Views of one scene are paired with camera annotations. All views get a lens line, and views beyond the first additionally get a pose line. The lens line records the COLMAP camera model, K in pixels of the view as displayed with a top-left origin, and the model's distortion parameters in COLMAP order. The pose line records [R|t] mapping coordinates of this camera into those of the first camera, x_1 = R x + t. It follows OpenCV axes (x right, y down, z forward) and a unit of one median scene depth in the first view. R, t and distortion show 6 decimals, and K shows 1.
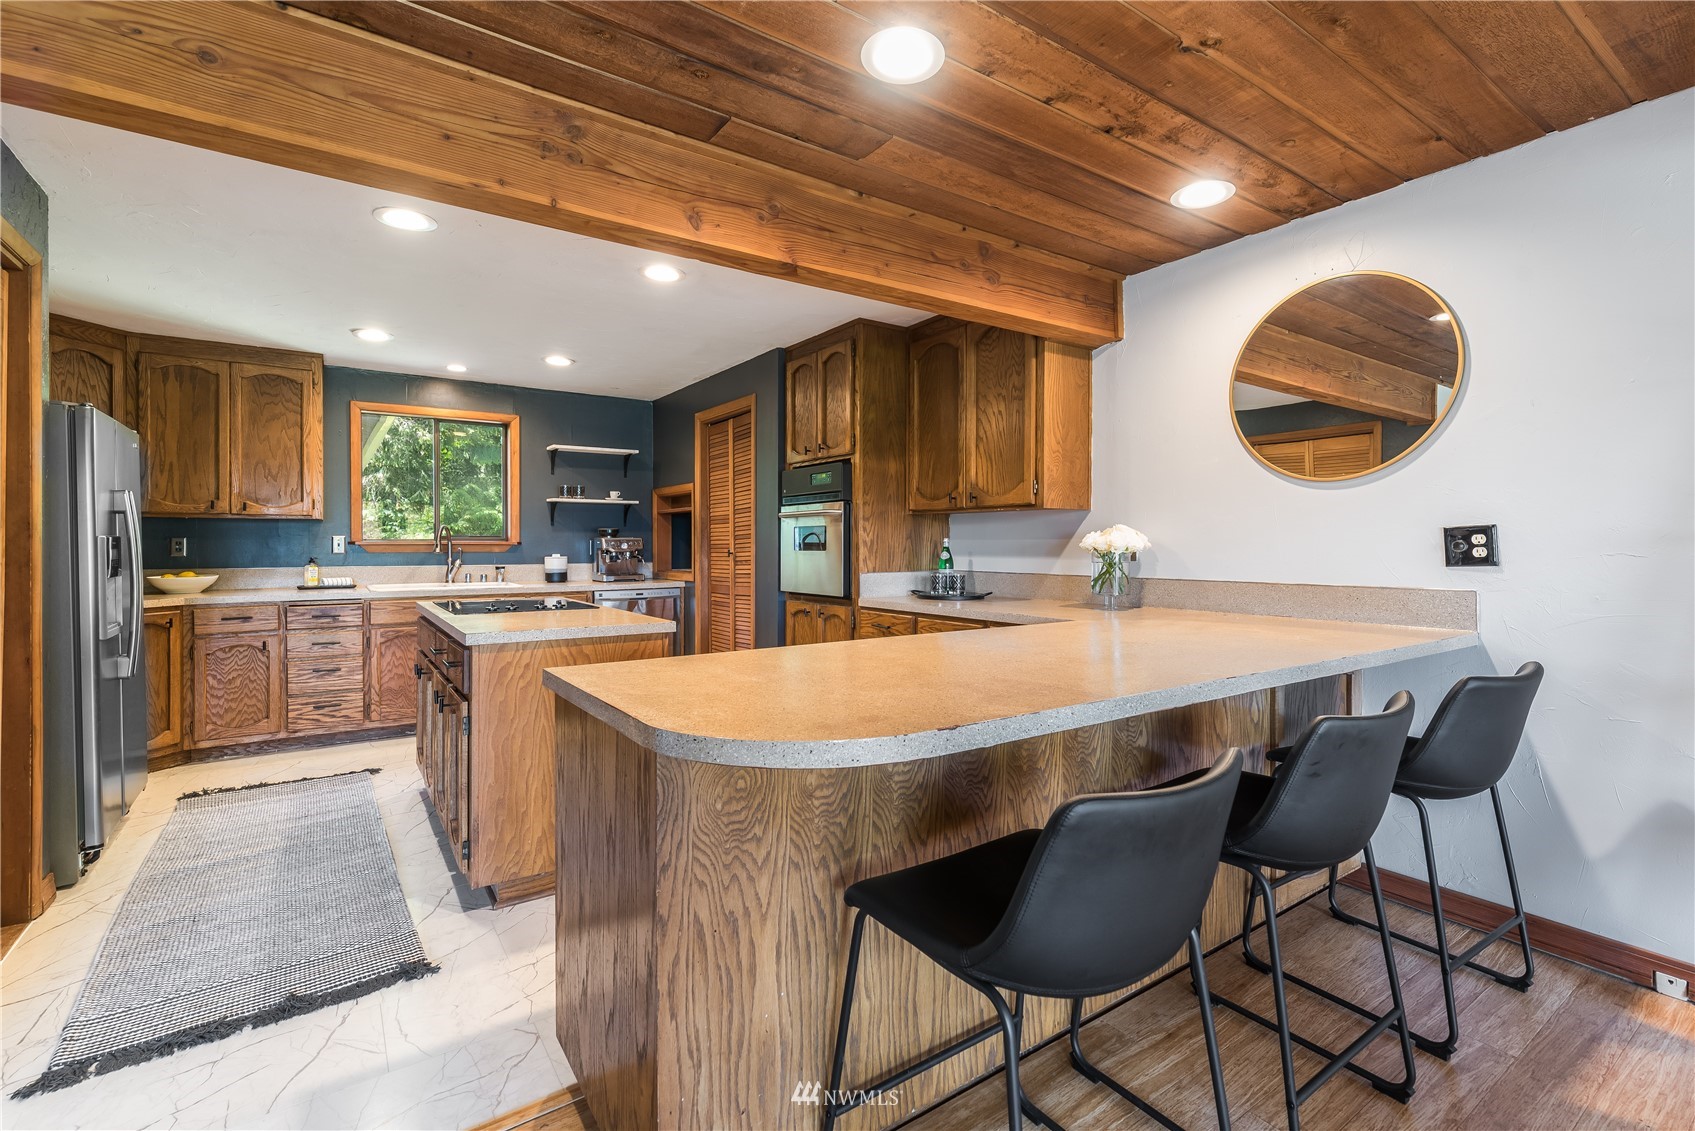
lens RADIAL K [[741.2, 0, 876.7], [0, 741.2, 551.5], [0, 0, 1]] dist [0.011710, -0.000055]
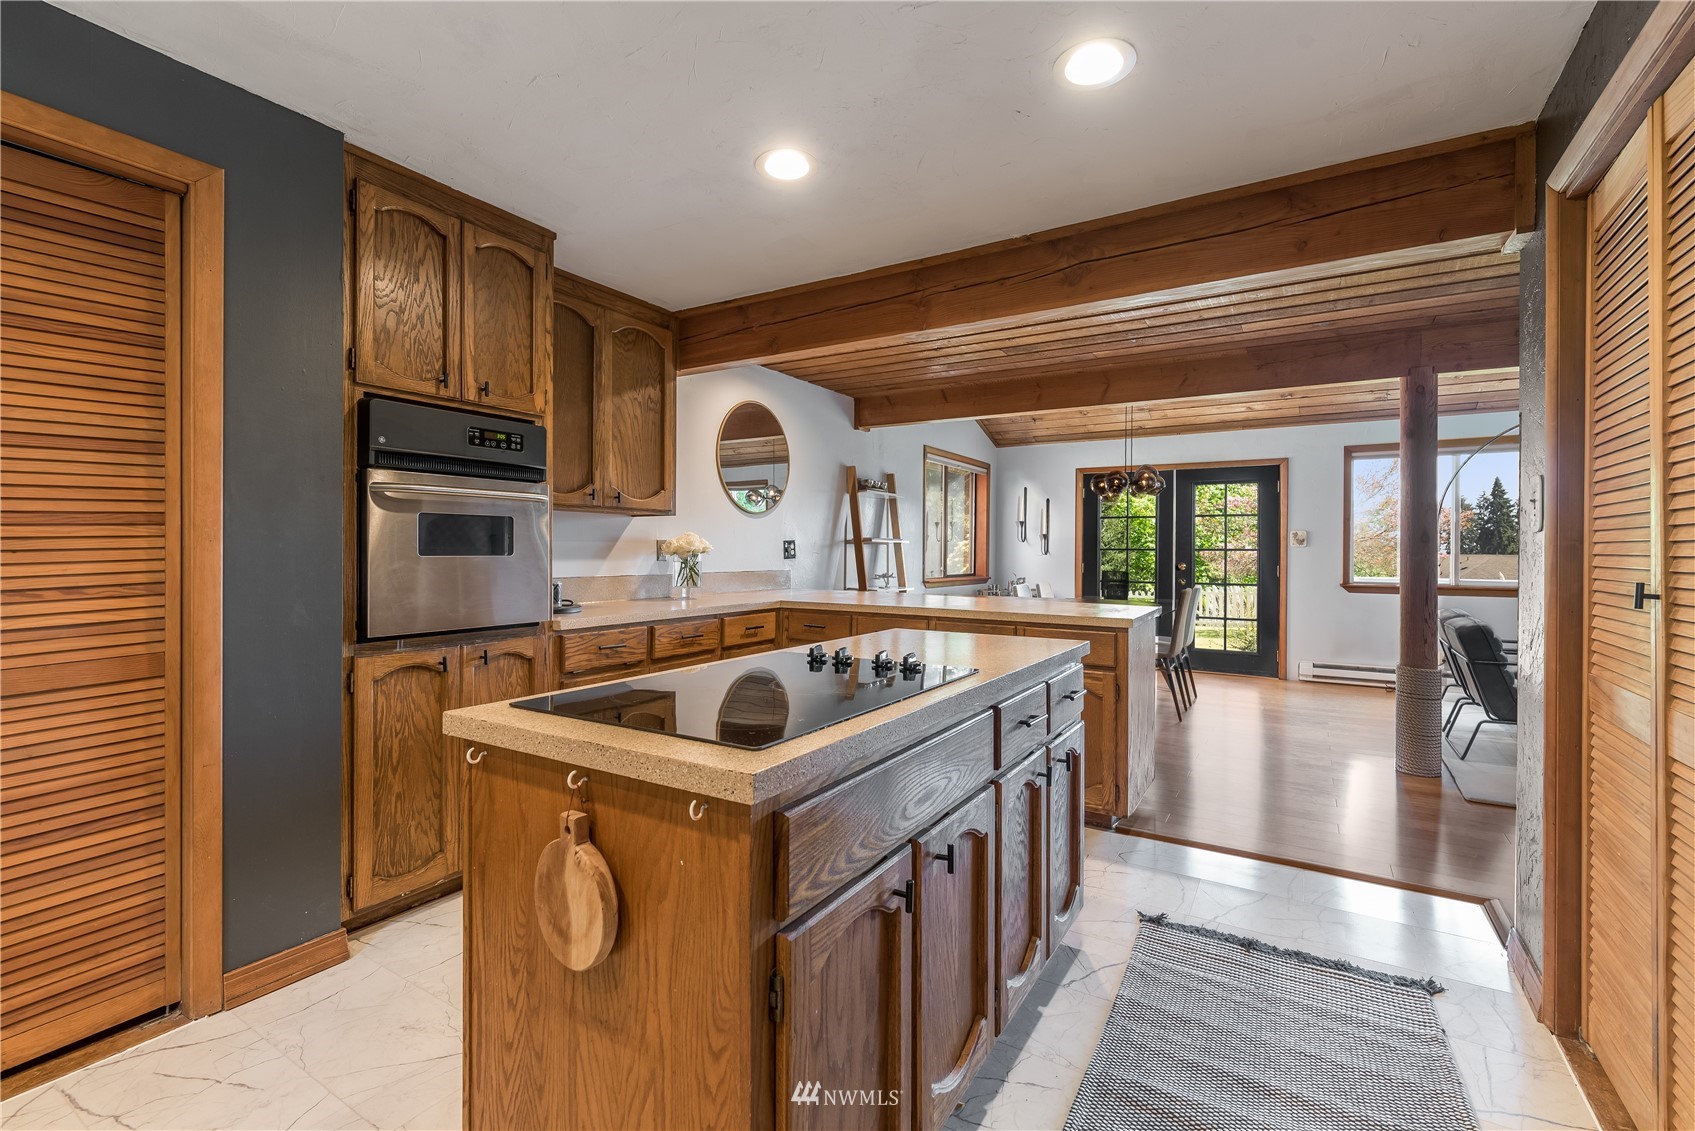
lens RADIAL K [[741.2, 0, 876.7], [0, 741.2, 551.5], [0, 0, 1]] dist [0.011710, -0.000055]
pose [[-0.385809, -0.001342, 0.922578, -0.785596], [0.005057, 0.999981, 0.003569, -0.004968], [-0.922565, 0.006042, -0.385795, 0.956045]]
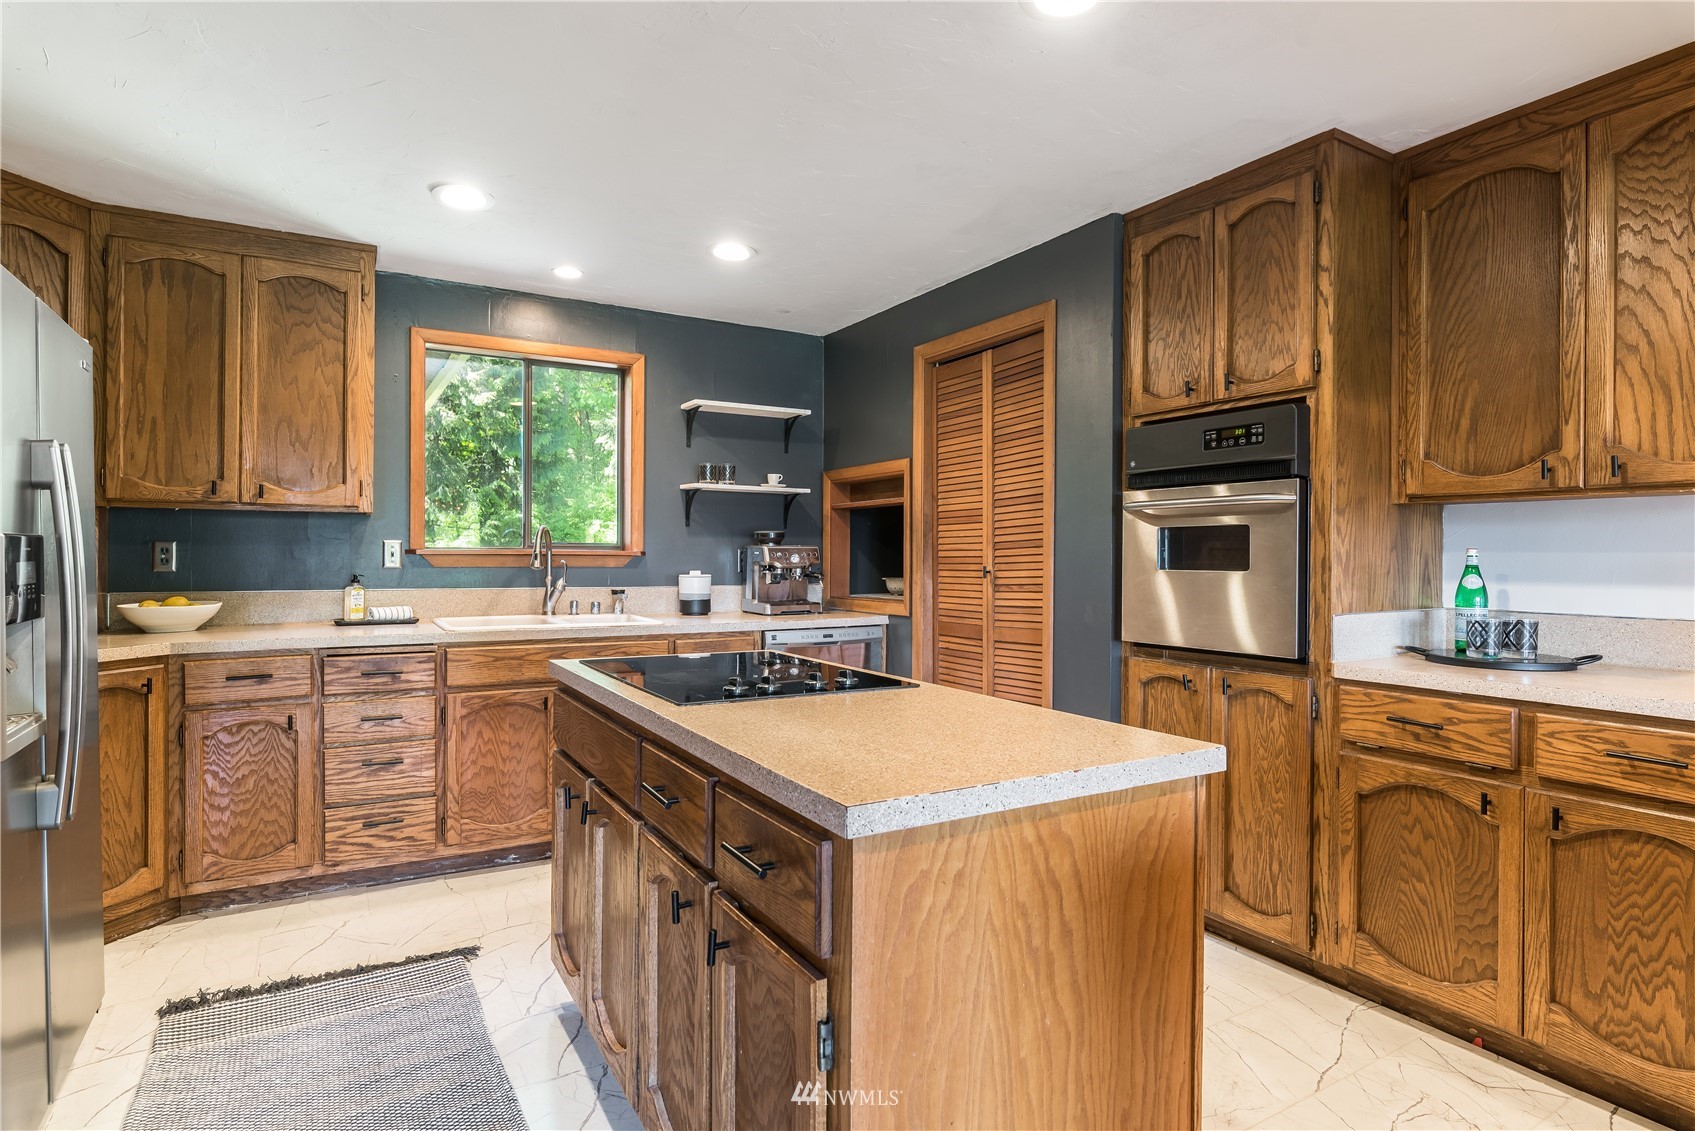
lens RADIAL K [[905.1, 0, 847.5], [0, 905.1, 565.5], [0, 0, 1]] dist [-0.002717, -0.000126]
pose [[0.993539, 0.007512, -0.113246, -0.281606], [-0.007499, 0.999972, 0.000547, -0.003169], [0.113247, 0.000305, 0.993567, 0.315999]]
